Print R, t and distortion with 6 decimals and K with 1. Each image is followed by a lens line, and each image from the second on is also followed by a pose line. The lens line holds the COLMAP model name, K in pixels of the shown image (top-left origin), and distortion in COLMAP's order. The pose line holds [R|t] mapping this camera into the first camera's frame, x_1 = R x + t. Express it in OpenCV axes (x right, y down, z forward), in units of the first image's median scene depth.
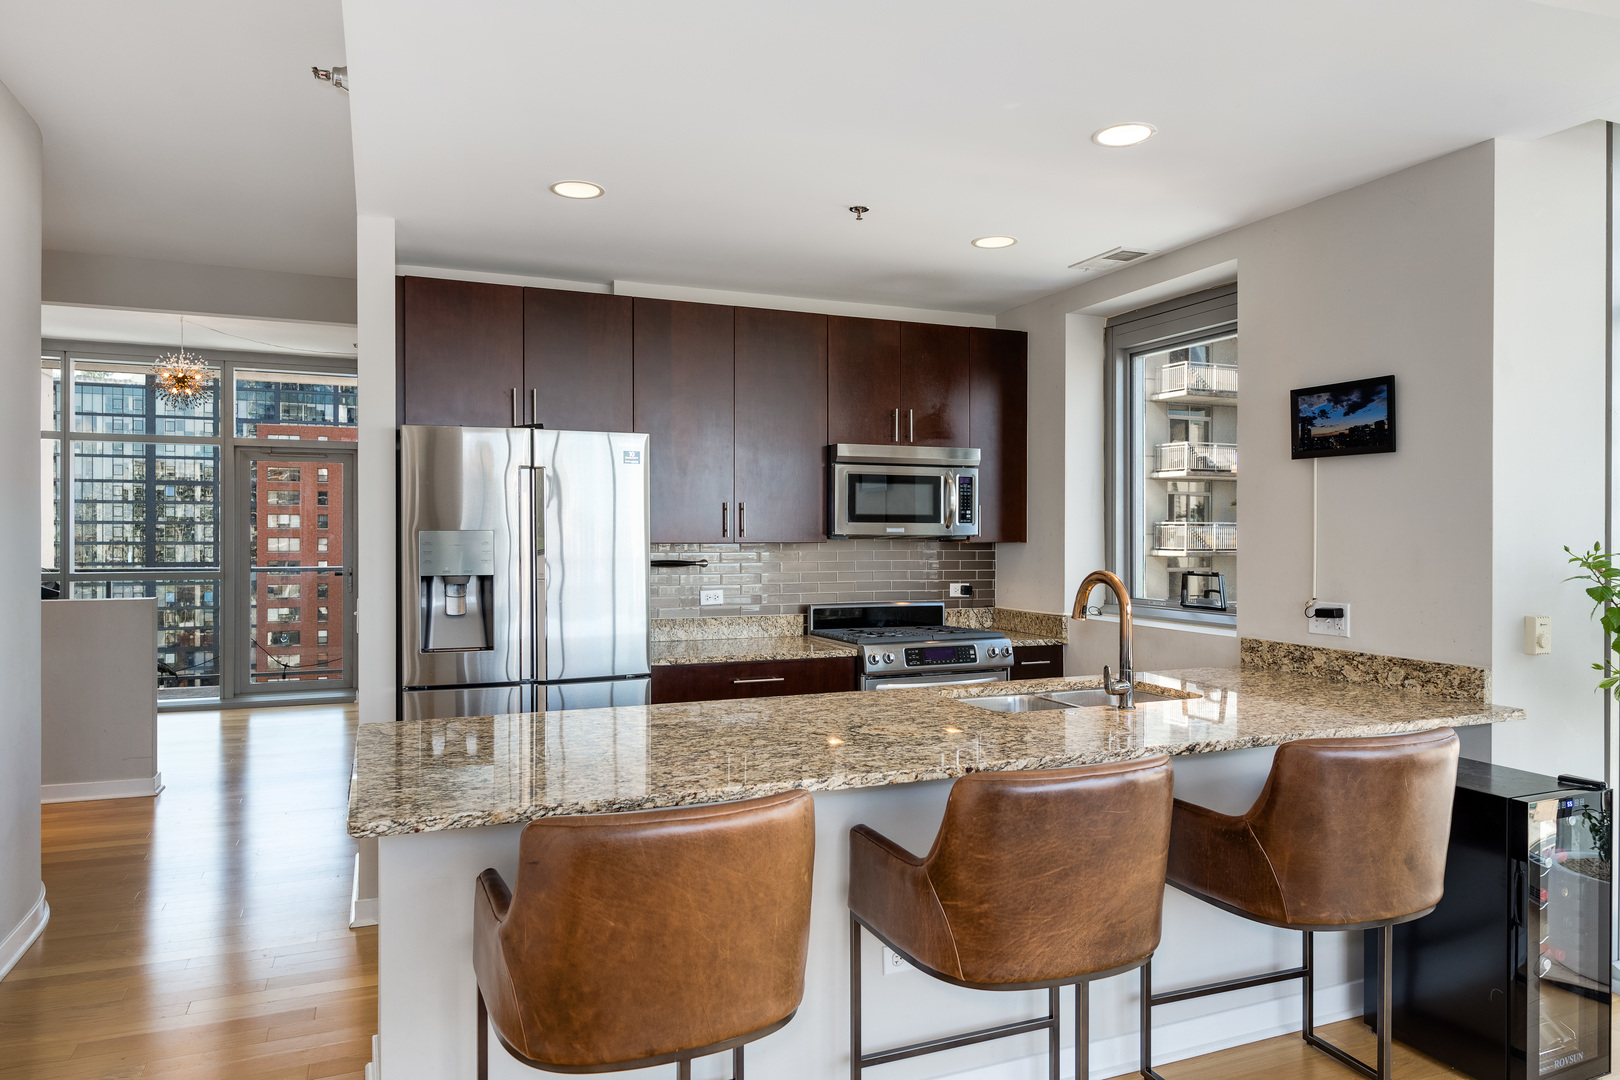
lens RADIAL K [[1104.0, 0, 810.0], [0, 1104.0, 540.0], [0, 0, 1]] dist [-0.000380, 0.000816]
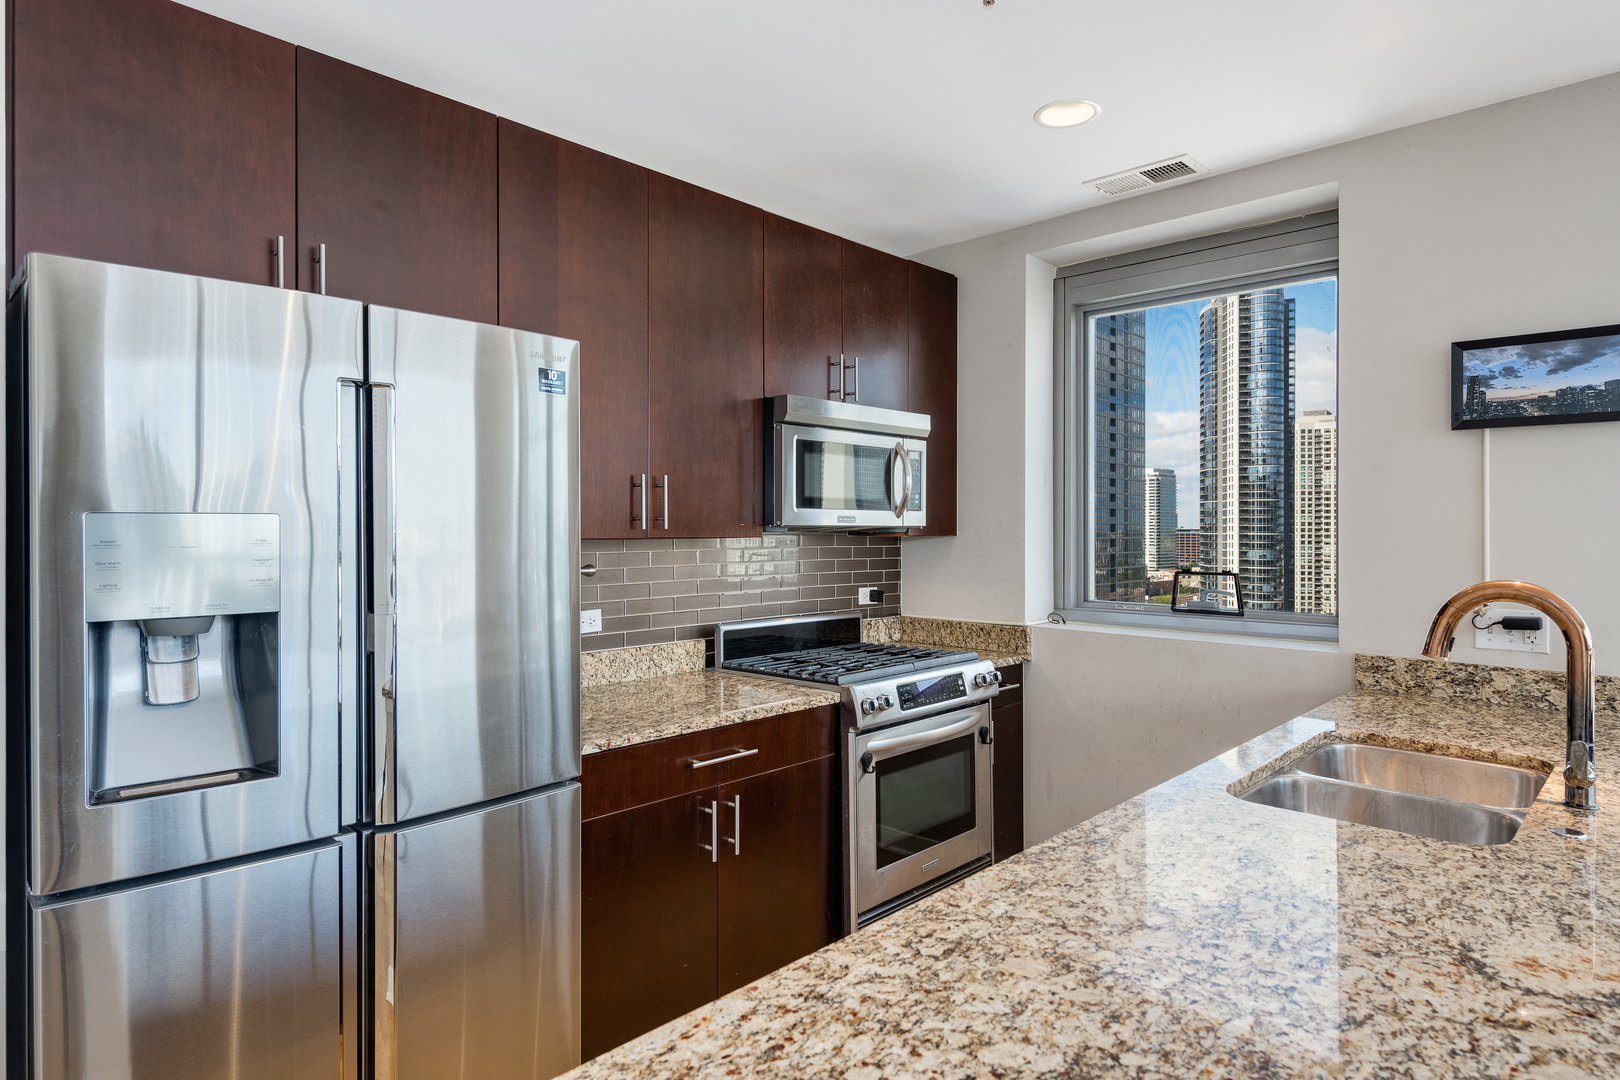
lens RADIAL K [[917.9, 0, 809.0], [0, 917.9, 533.9], [0, 0, 1]] dist [-0.005603, -0.001928]
pose [[0.907833, -0.003546, 0.419318, -0.219275], [0.003241, 0.999994, 0.001441, -0.000663], [-0.419320, 0.000050, 0.907838, 0.503895]]
